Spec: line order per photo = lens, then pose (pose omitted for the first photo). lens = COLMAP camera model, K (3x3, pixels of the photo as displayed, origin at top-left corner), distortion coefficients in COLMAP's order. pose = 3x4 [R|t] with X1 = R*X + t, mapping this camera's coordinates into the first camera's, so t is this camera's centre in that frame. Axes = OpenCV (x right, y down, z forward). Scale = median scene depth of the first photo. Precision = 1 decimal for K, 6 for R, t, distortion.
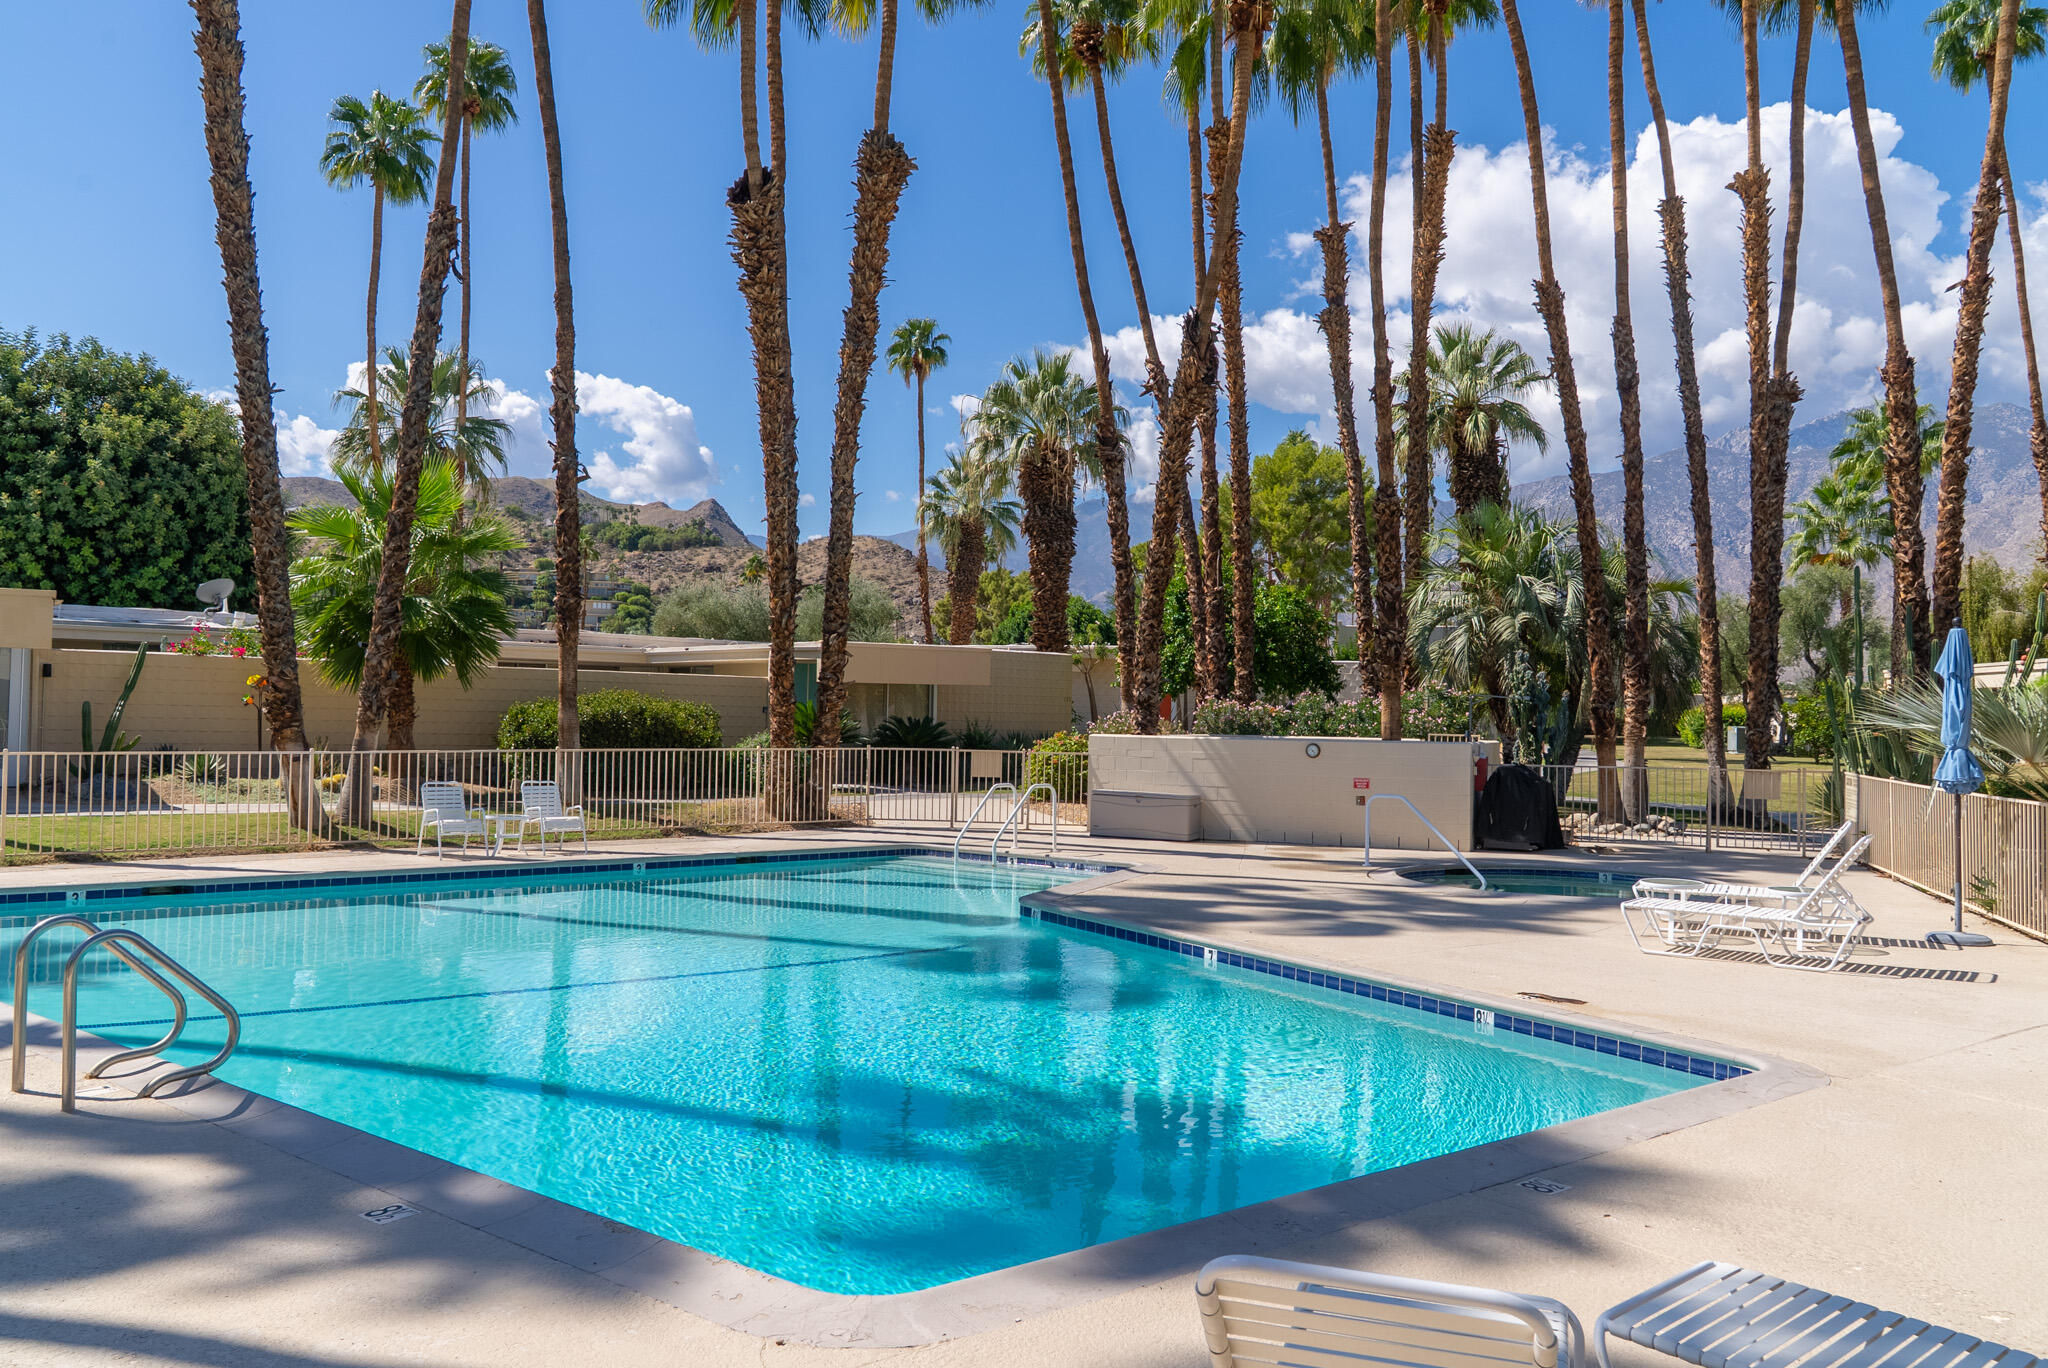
lens RADIAL K [[1479.5, 0, 1026.0], [0, 1479.5, 662.4], [0, 0, 1]] dist [-0.018645, 0.007877]
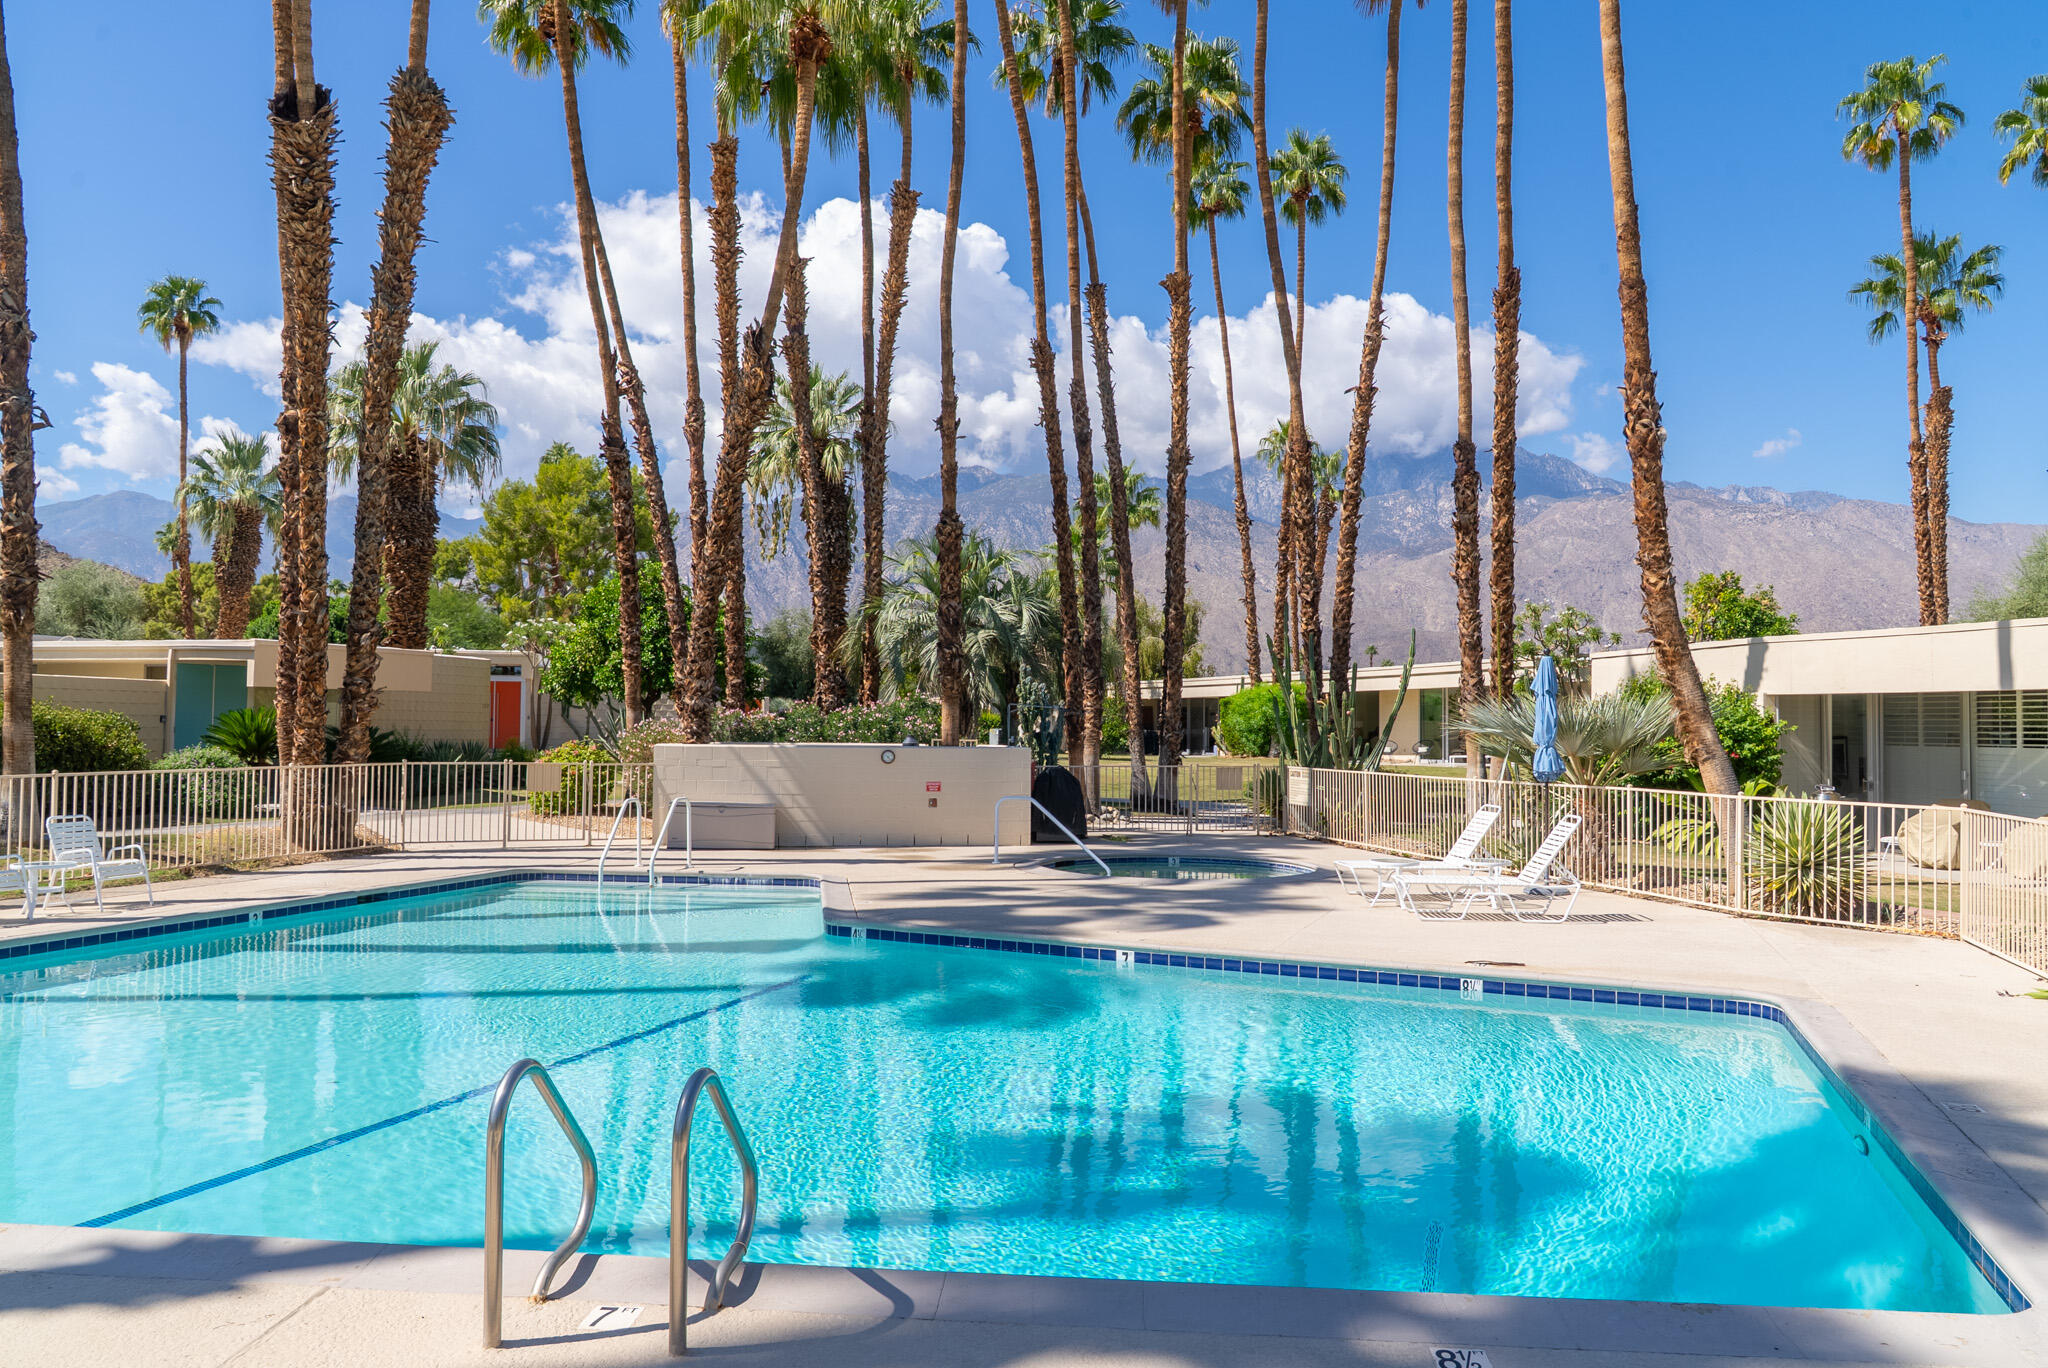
lens RADIAL K [[1379.0, 0, 1025.1], [0, 1379.0, 667.6], [0, 0, 1]] dist [-0.027330, 0.004127]
pose [[0.847471, 0.014632, 0.530640, -0.220150], [-0.013833, 0.999889, -0.005480, 0.000002], [-0.530662, -0.002696, 0.847579, 0.103788]]
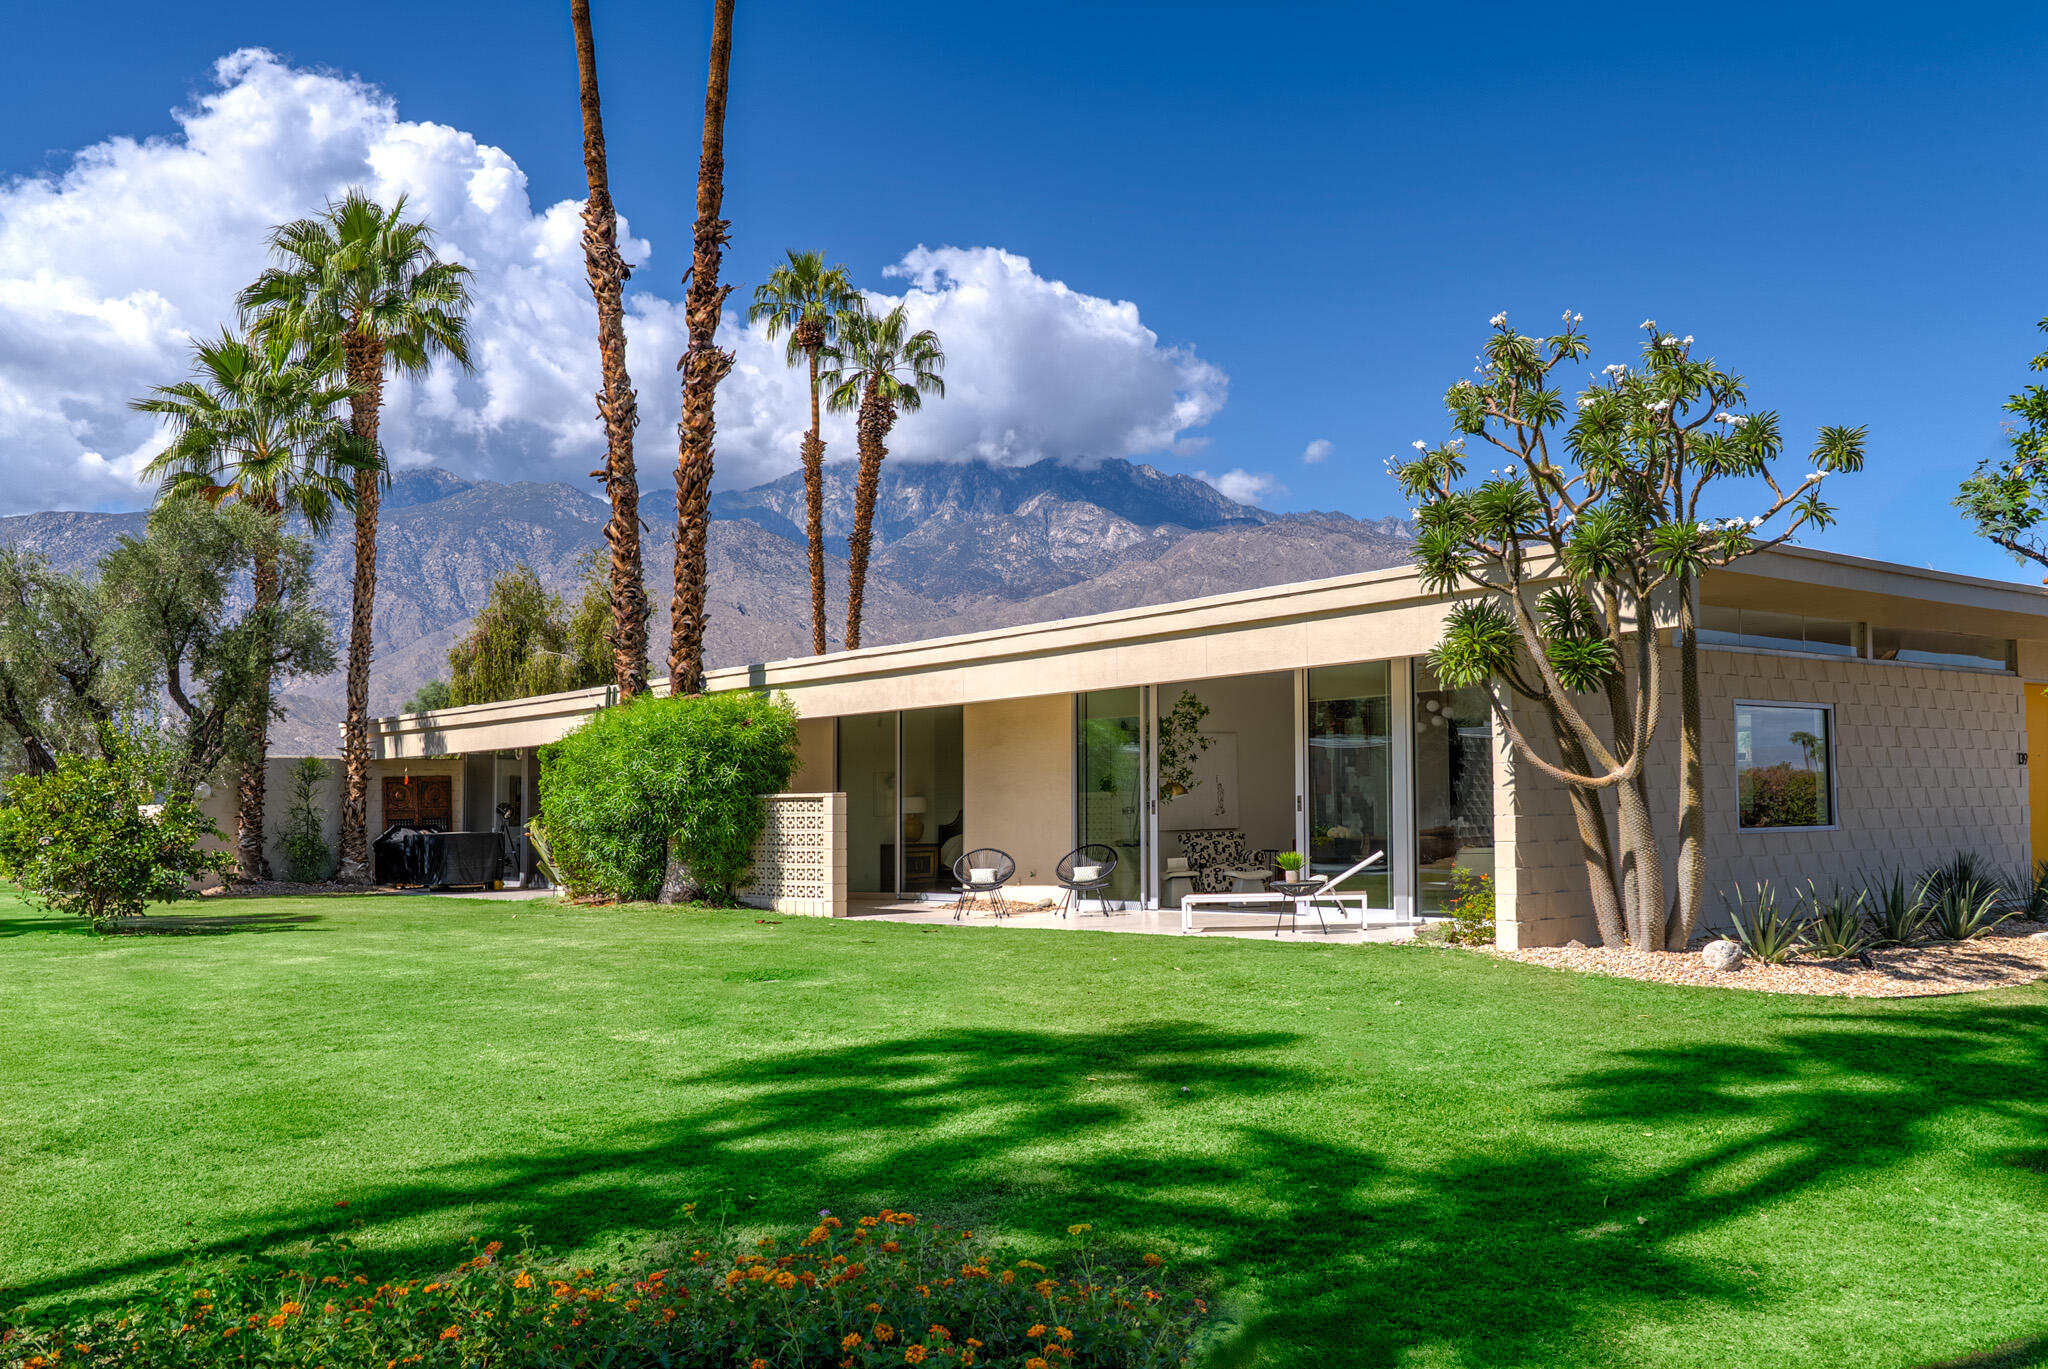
lens RADIAL K [[1832.4, 0, 1021.4], [0, 1832.4, 695.8], [0, 0, 1]] dist [0.017118, -0.004940]
pose [[0.671400, 0.025481, 0.740657, 0.601458], [-0.001148, 0.999443, -0.033344, 0.040208], [-0.741094, 0.021537, 0.671056, 0.873253]]
